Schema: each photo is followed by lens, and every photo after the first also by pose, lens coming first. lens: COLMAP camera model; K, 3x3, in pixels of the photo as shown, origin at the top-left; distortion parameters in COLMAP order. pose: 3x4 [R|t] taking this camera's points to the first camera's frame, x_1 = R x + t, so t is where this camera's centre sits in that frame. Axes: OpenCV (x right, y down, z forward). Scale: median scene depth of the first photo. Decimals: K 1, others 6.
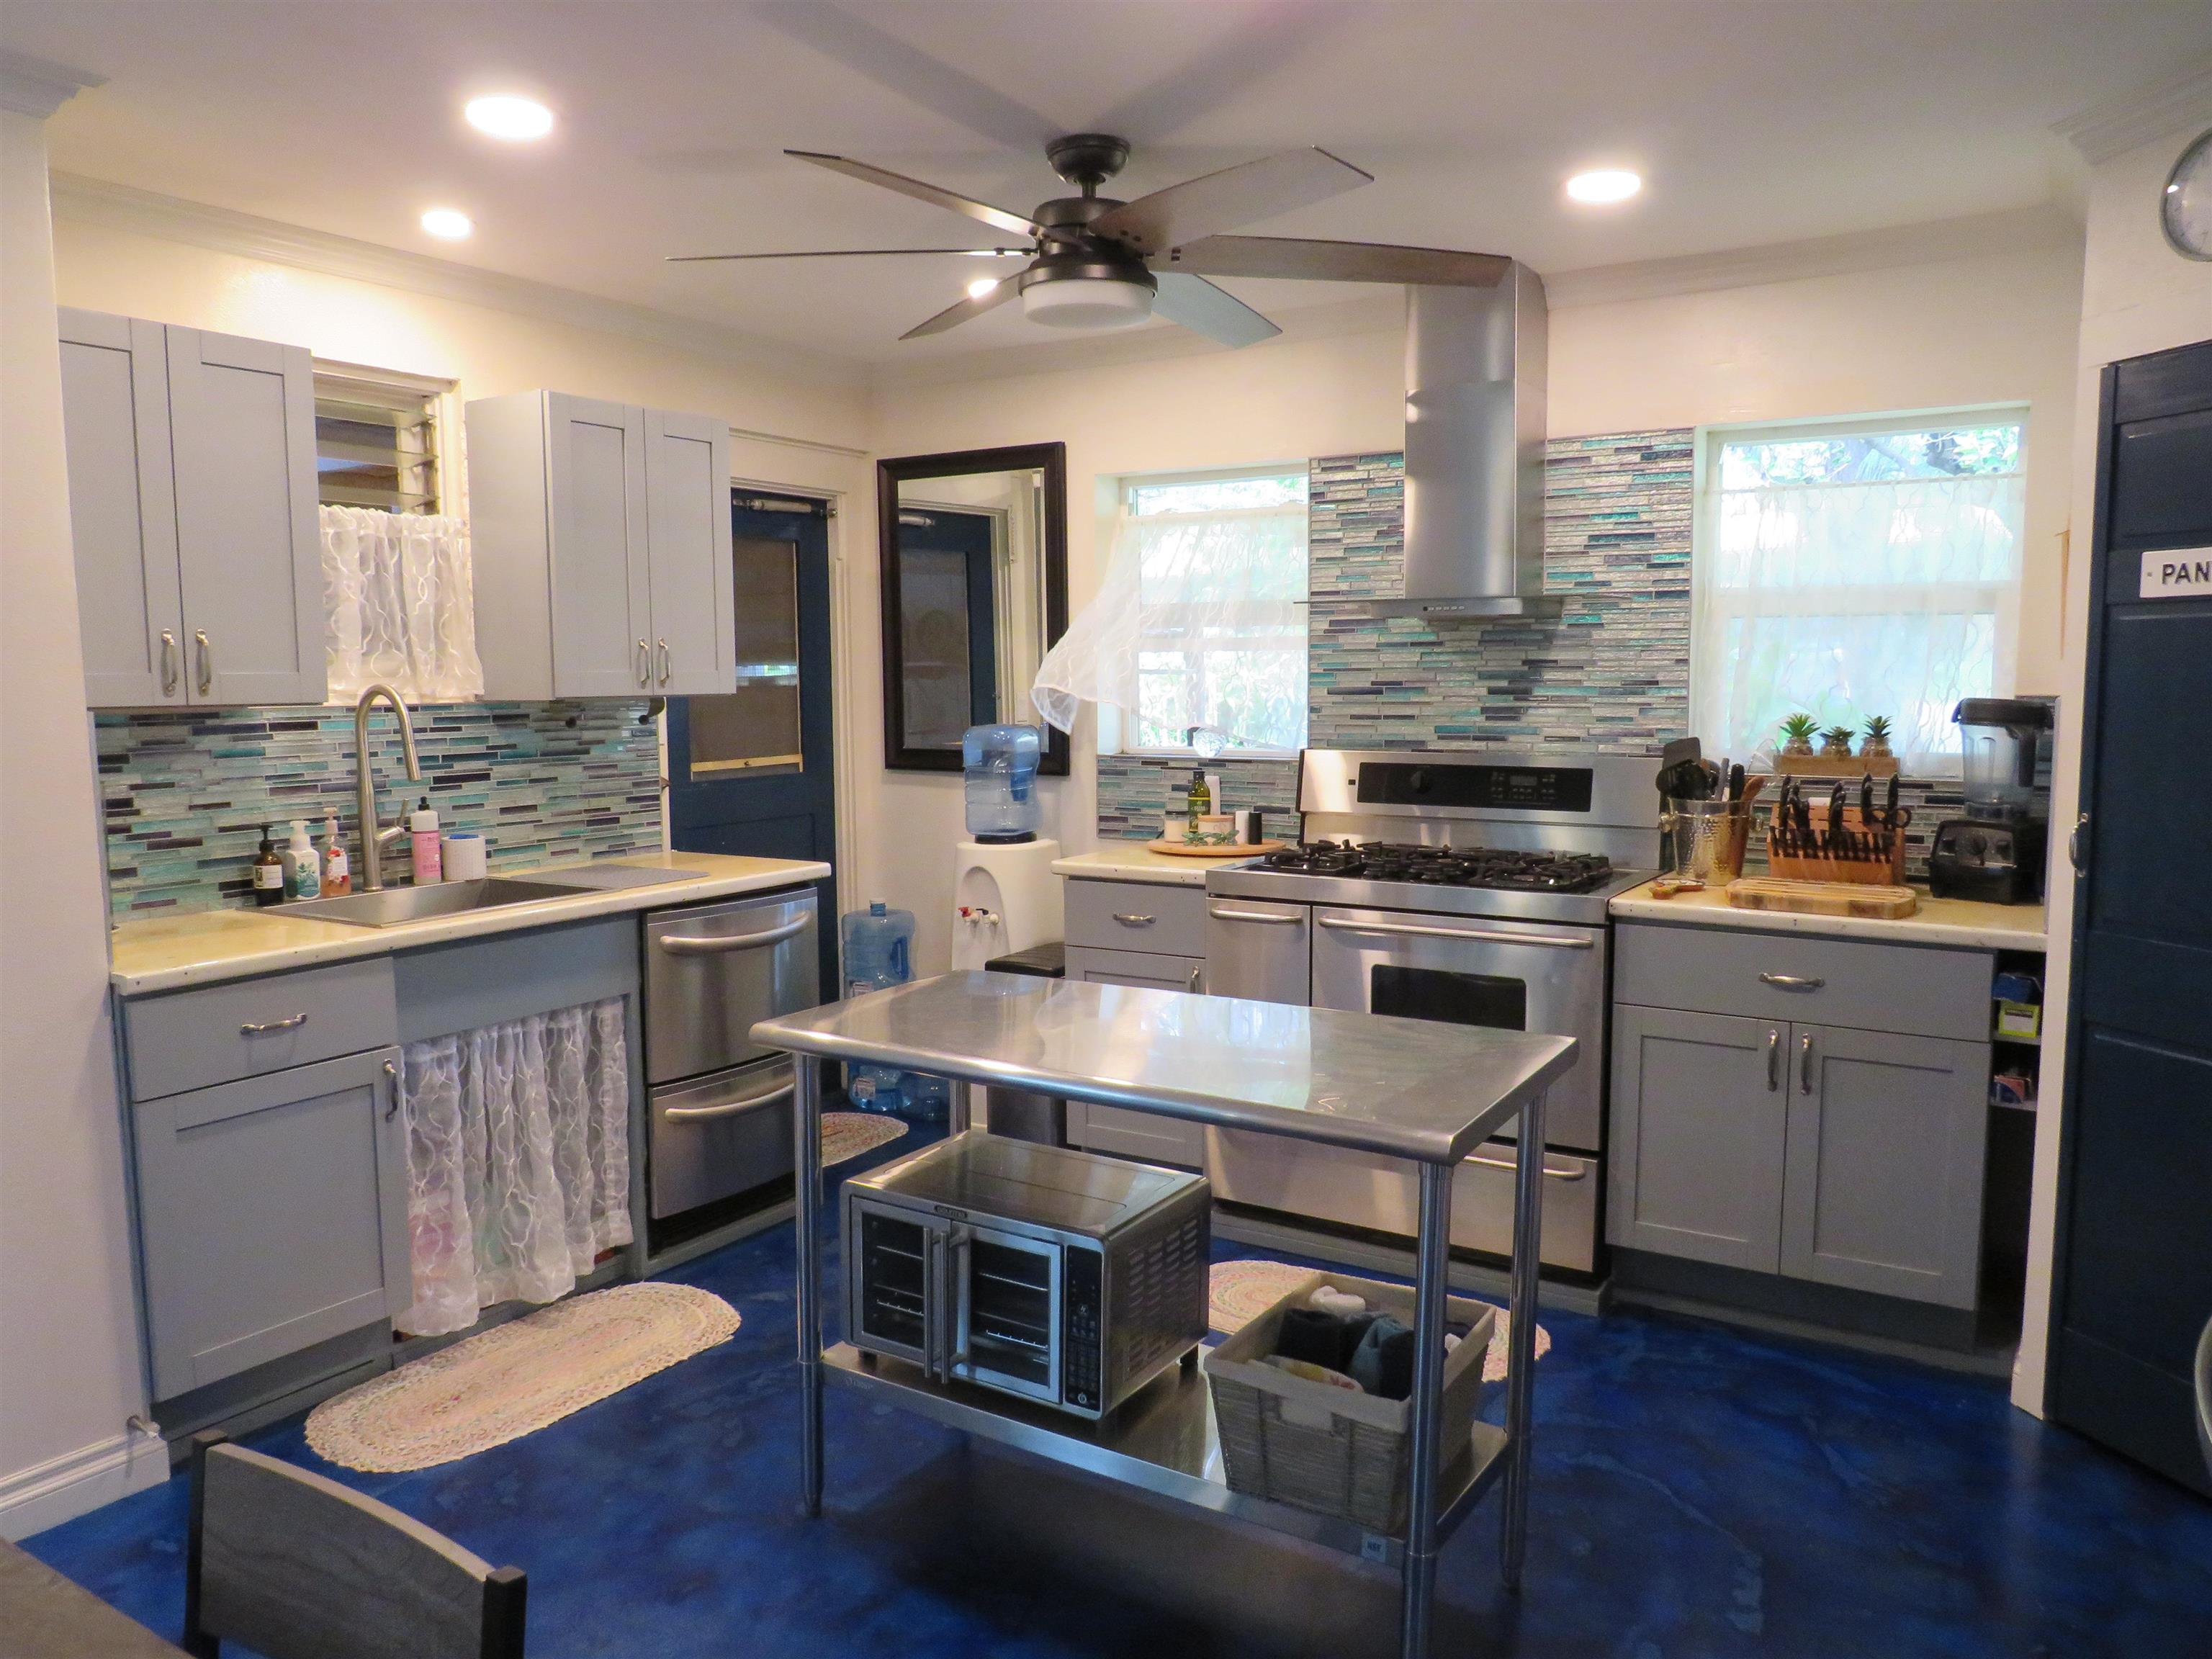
lens RADIAL K [[1563.6, 0, 1098.8], [0, 1563.6, 822.7], [0, 0, 1]] dist [-0.023064, 0.000394]
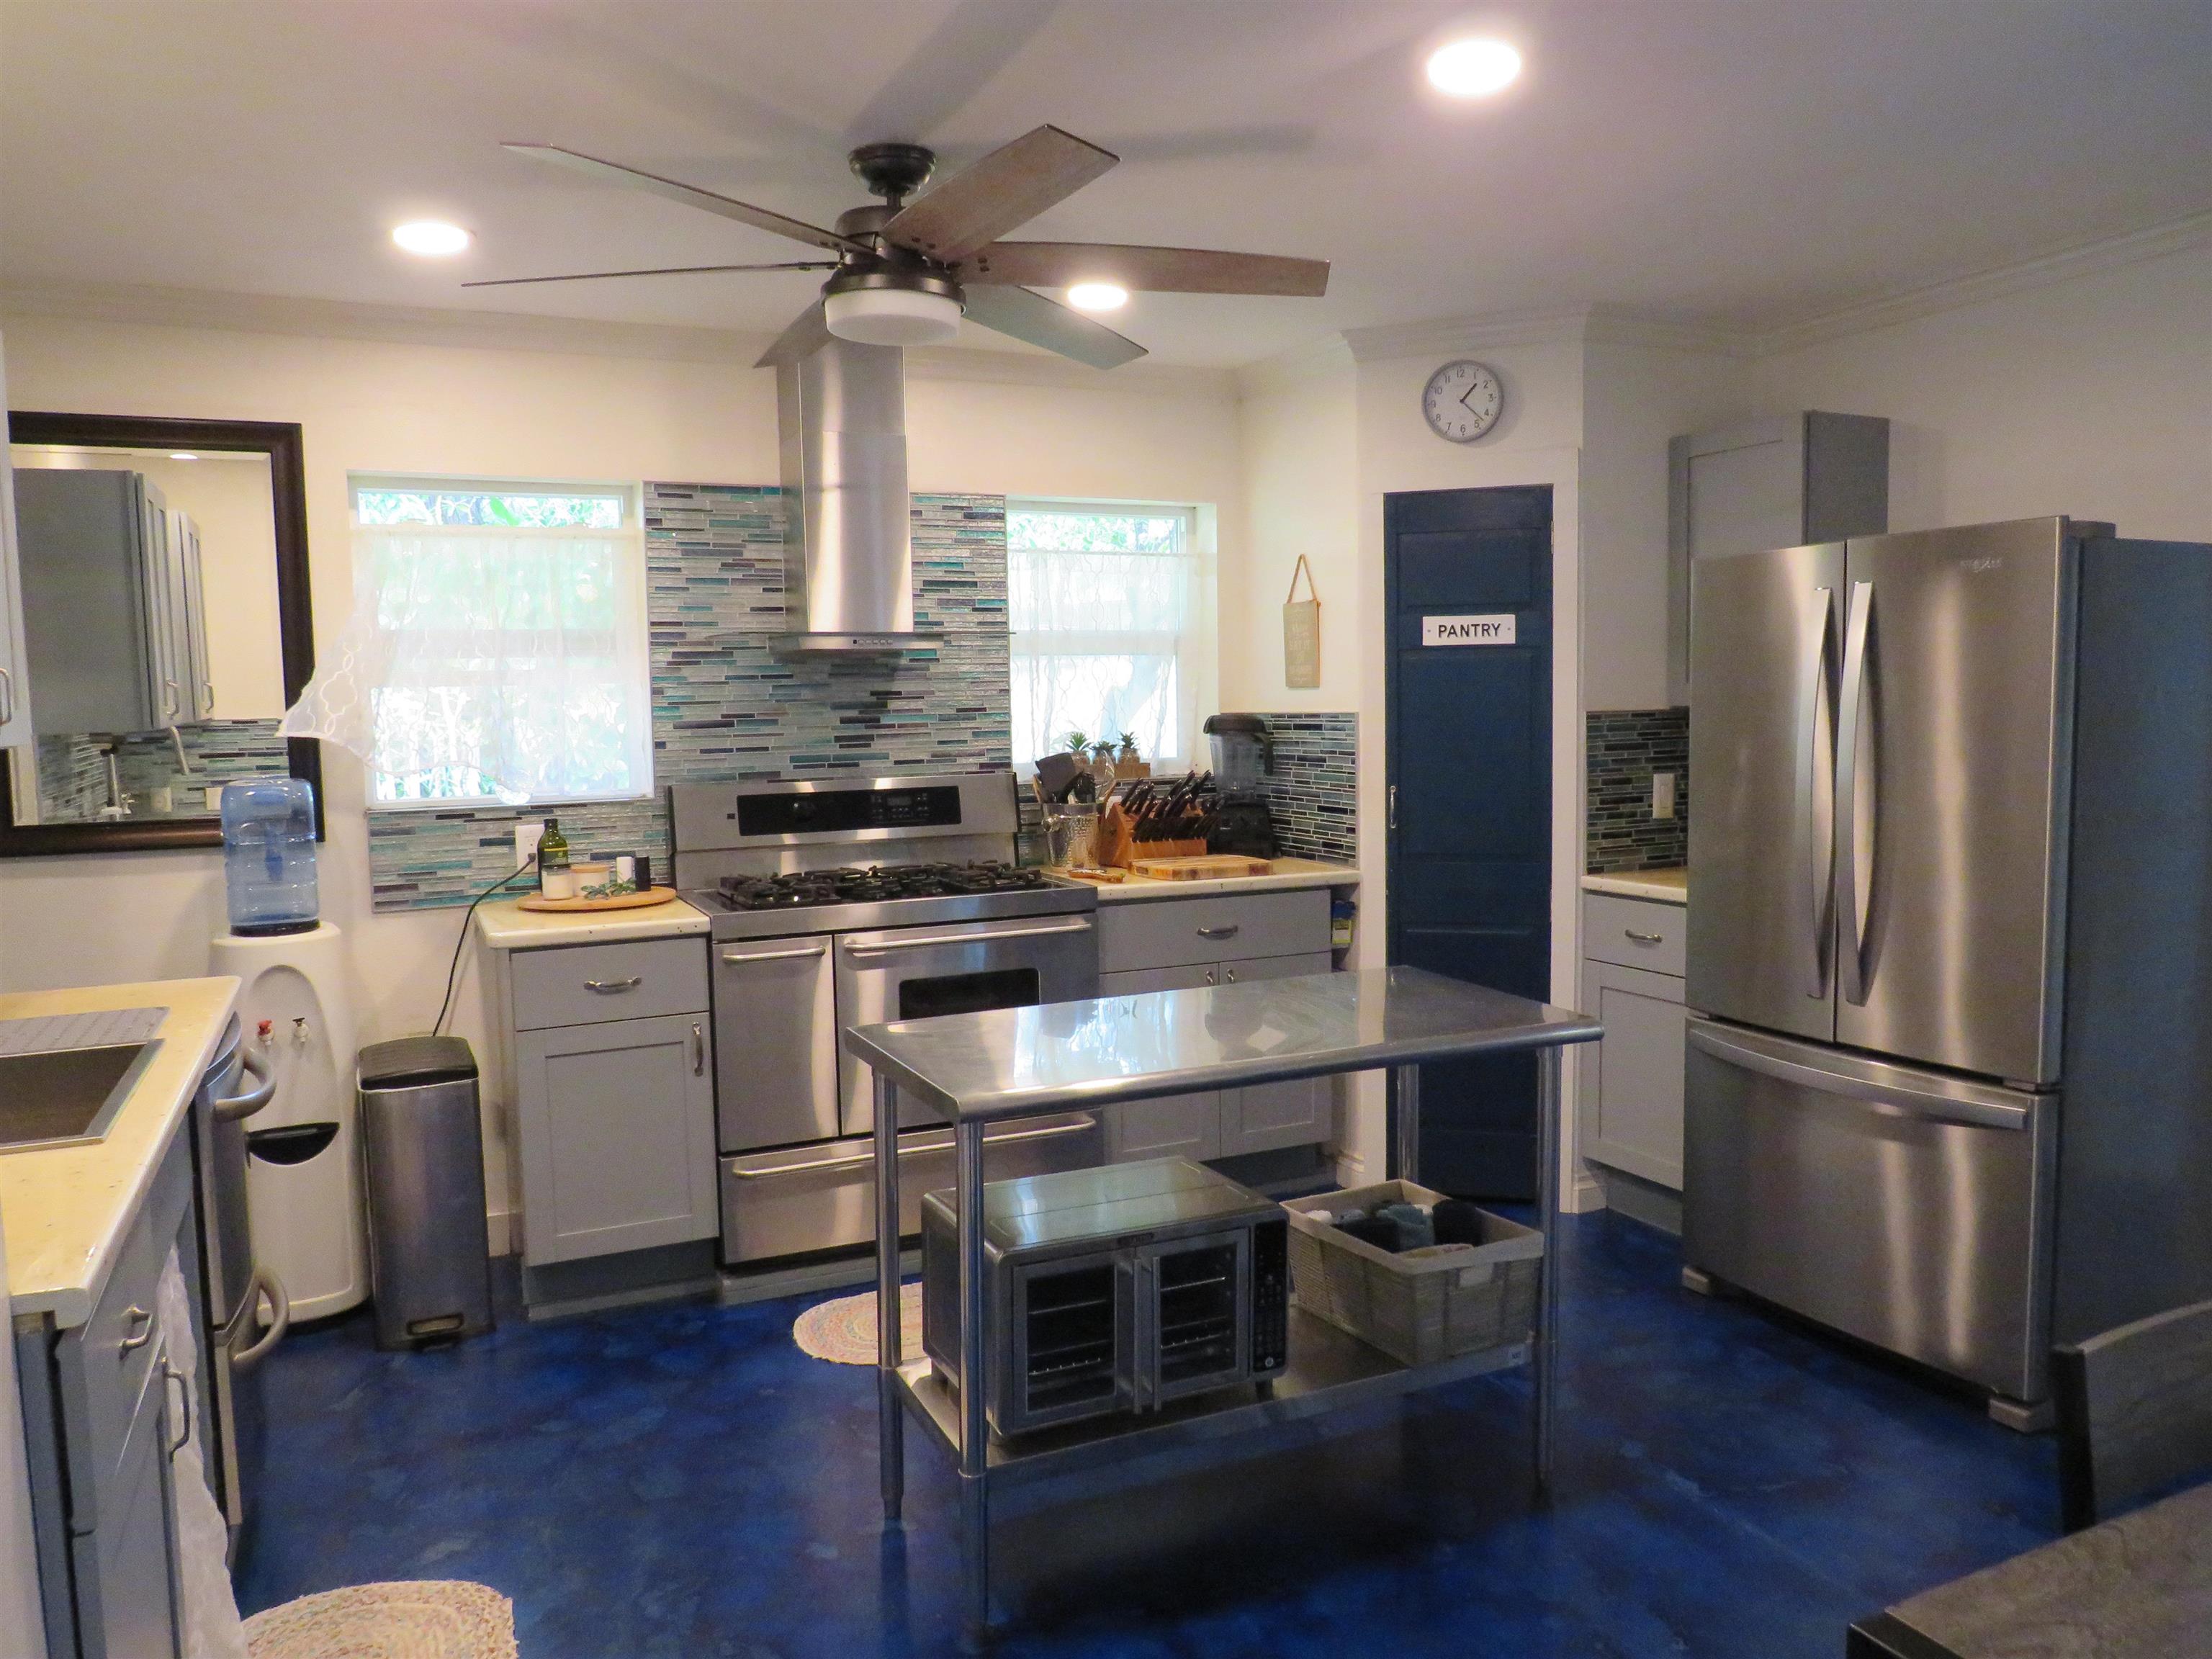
lens RADIAL K [[1563.6, 0, 1098.8], [0, 1563.6, 822.7], [0, 0, 1]] dist [-0.023064, 0.000394]
pose [[0.542416, -0.072520, 0.836974, -0.587792], [0.096095, 0.995084, 0.023944, -0.025537], [-0.834596, 0.067442, 0.546718, 0.295438]]
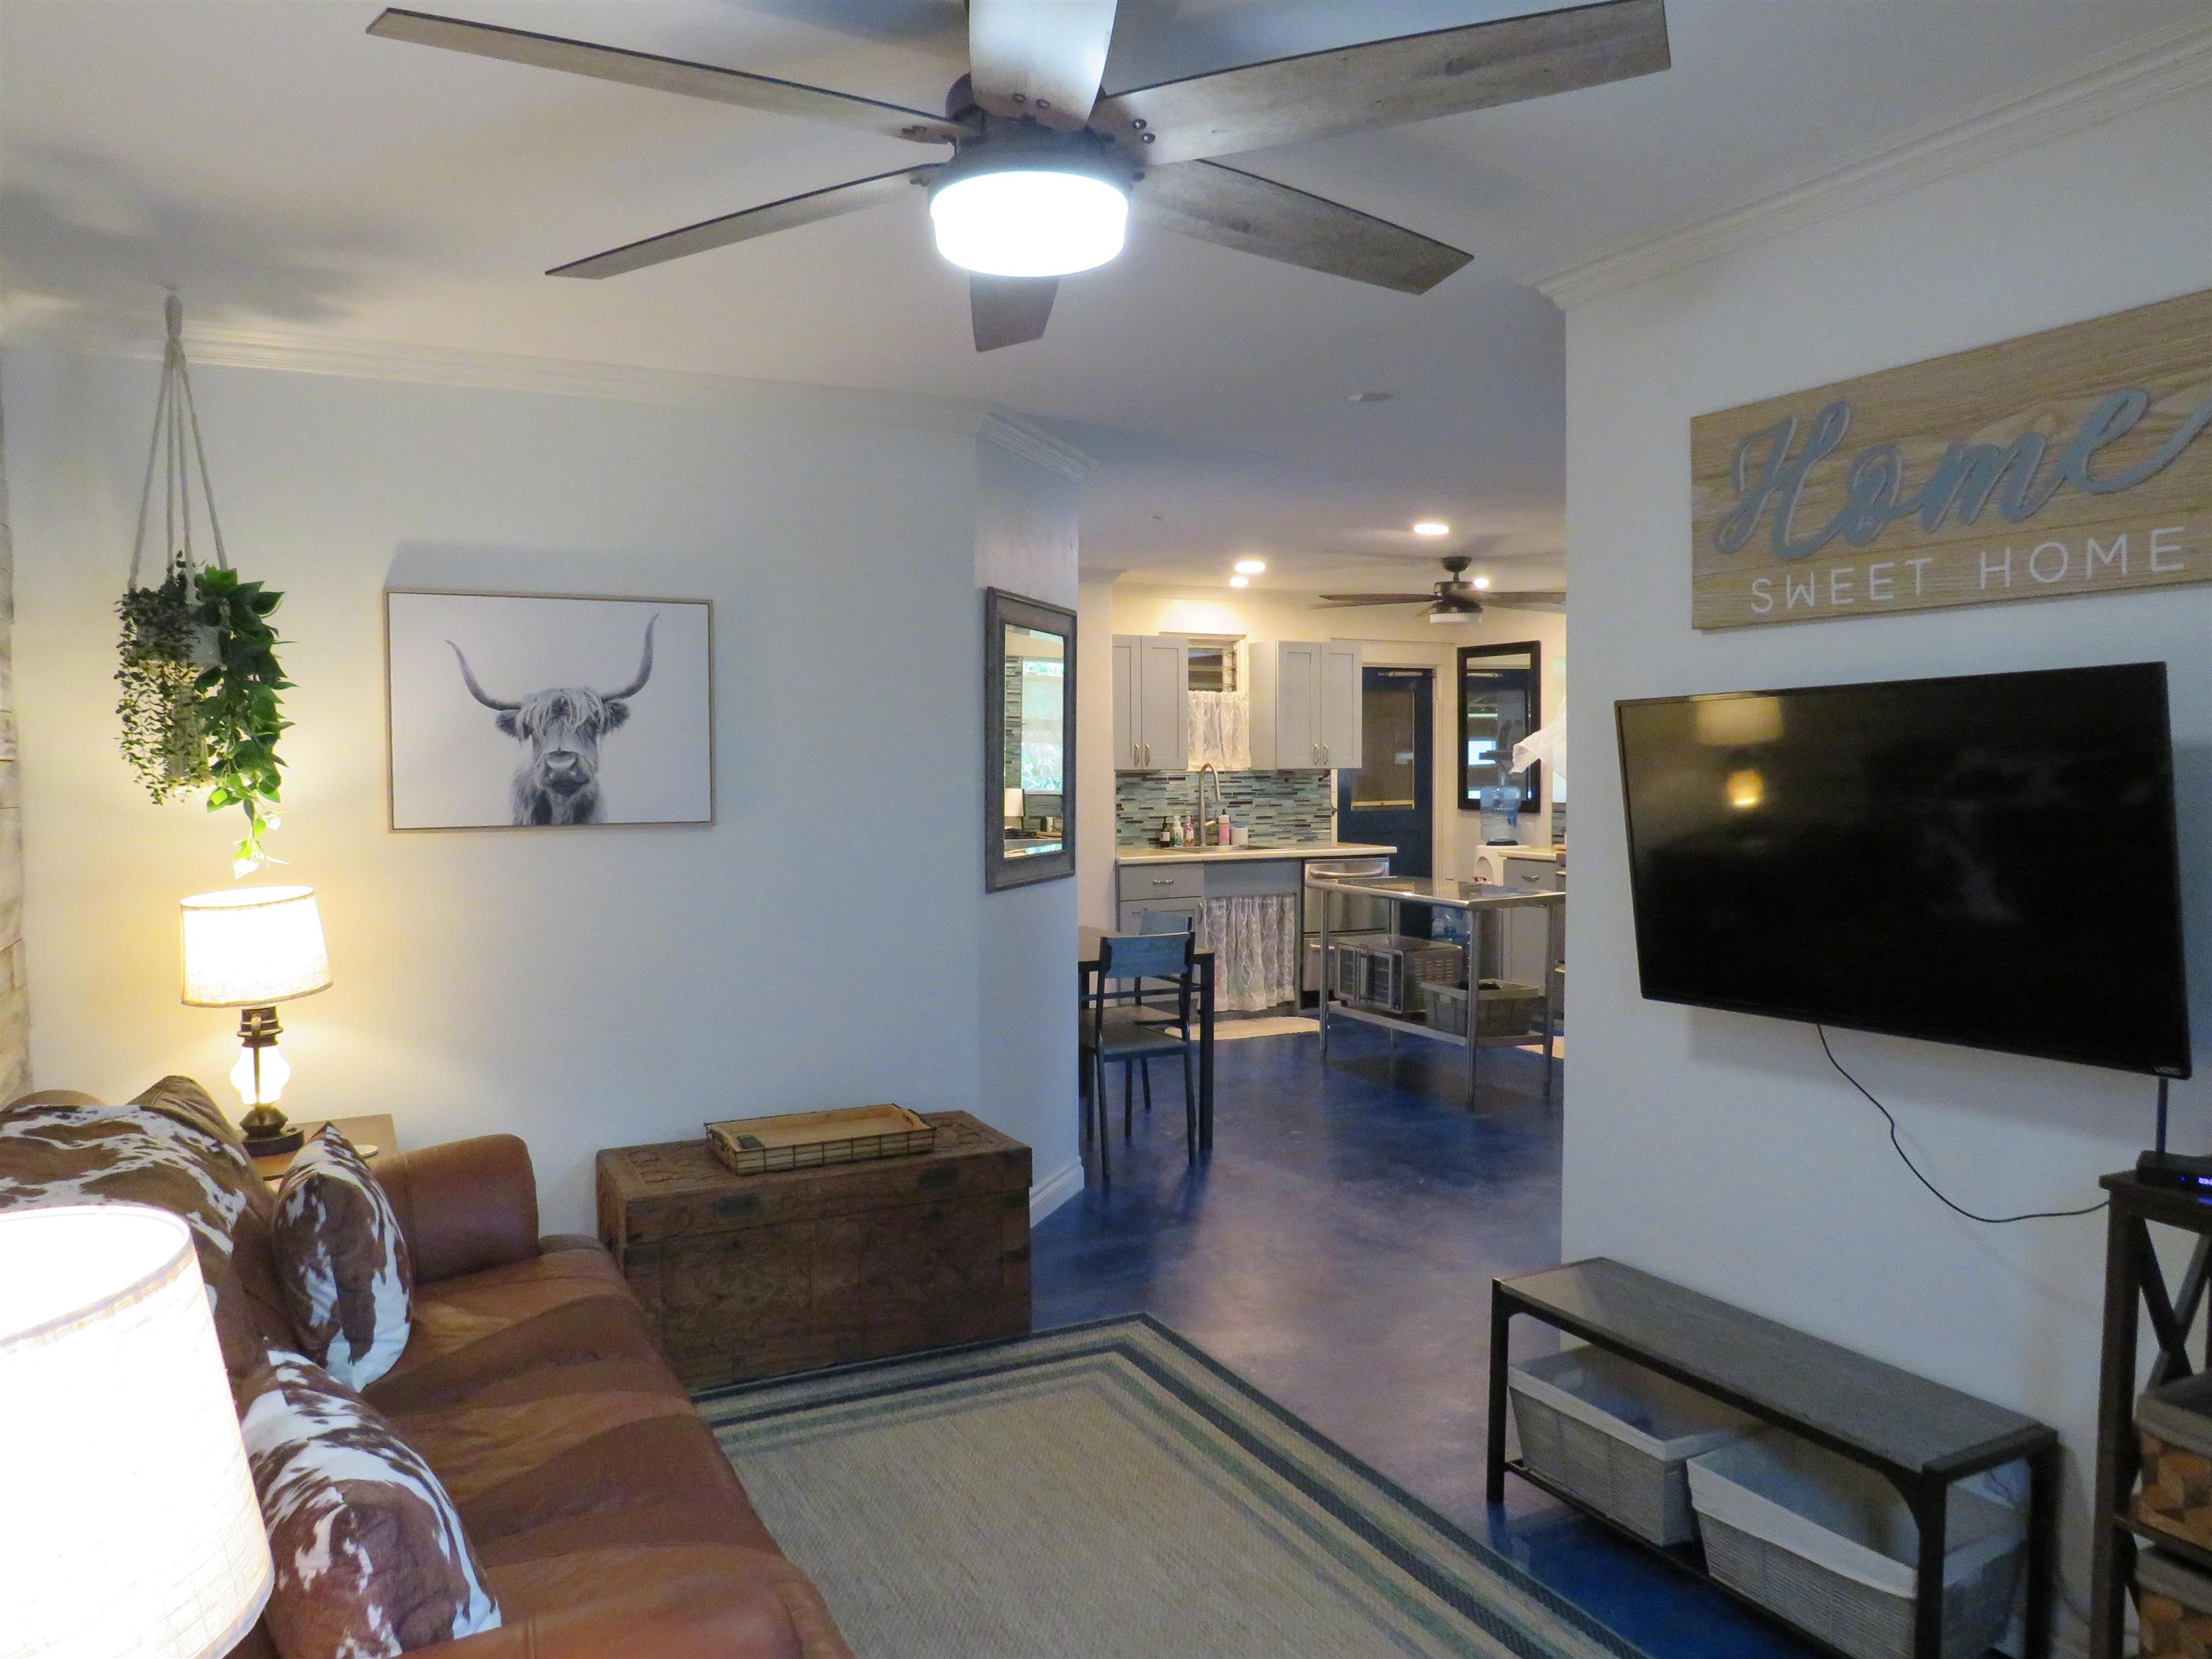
lens RADIAL K [[1563.6, 0, 1098.8], [0, 1563.6, 822.7], [0, 0, 1]] dist [-0.023064, 0.000394]
pose [[0.857160, 0.028891, -0.514239, 0.628242], [-0.053083, 0.998064, -0.032408, 0.090330], [0.512307, 0.055076, 0.857034, -1.141782]]
